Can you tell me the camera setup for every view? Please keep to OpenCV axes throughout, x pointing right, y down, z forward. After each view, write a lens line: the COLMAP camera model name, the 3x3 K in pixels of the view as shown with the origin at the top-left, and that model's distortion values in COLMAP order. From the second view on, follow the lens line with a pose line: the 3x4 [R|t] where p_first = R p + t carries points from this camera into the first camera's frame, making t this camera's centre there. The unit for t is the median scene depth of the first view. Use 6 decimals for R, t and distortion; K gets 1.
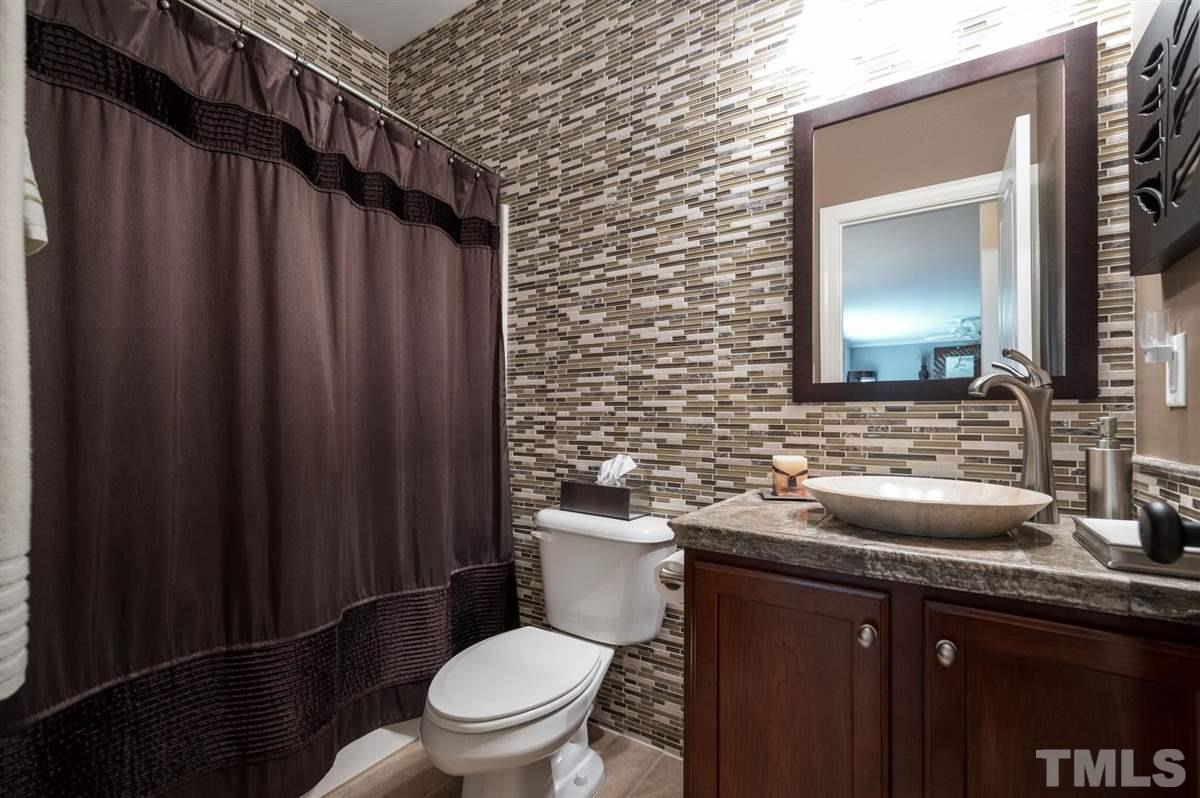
lens RADIAL K [[520.6, 0, 599.1], [0, 520.6, 406.9], [0, 0, 1]] dist [0.001242, 0.000109]
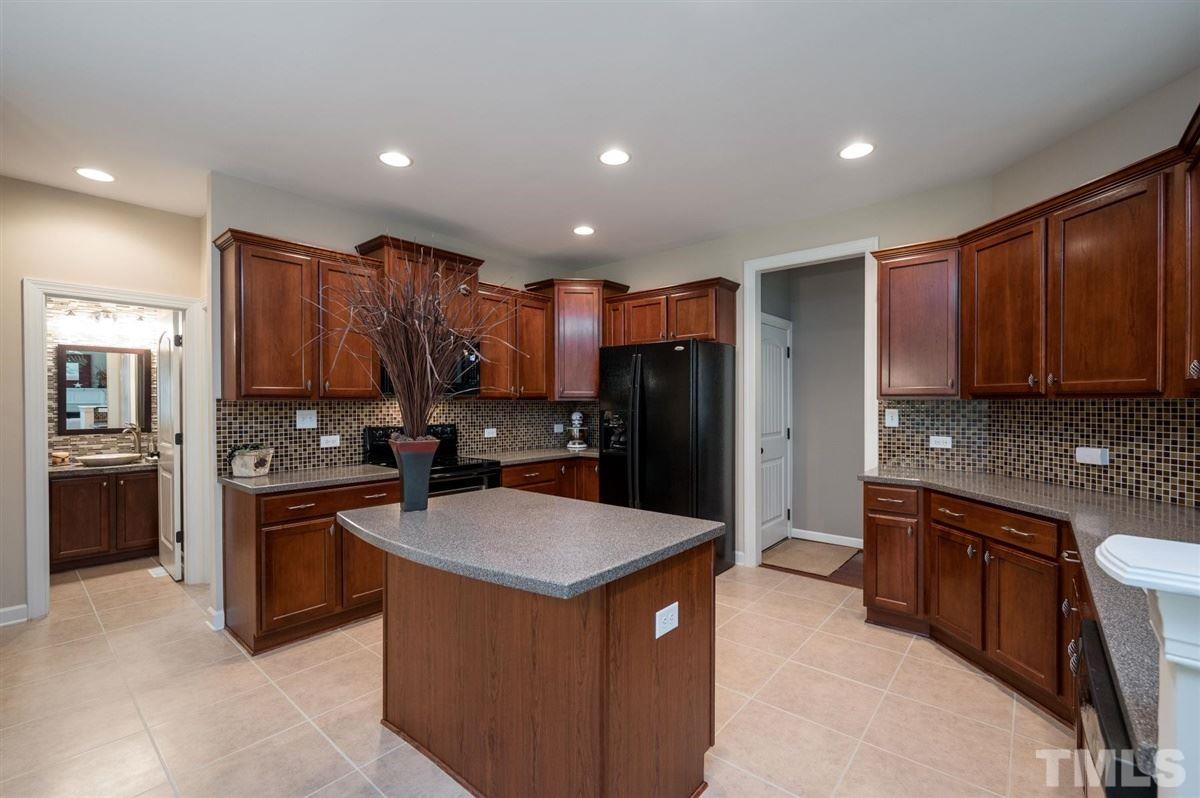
lens RADIAL K [[514.6, 0, 596.8], [0, 514.6, 403.2], [0, 0, 1]] dist [-0.000691, -0.000075]
pose [[0.125871, -0.001181, 0.992046, -2.863781], [-0.006575, 0.999976, 0.002025, -0.289397], [-0.992025, -0.006778, 0.125860, -3.260624]]
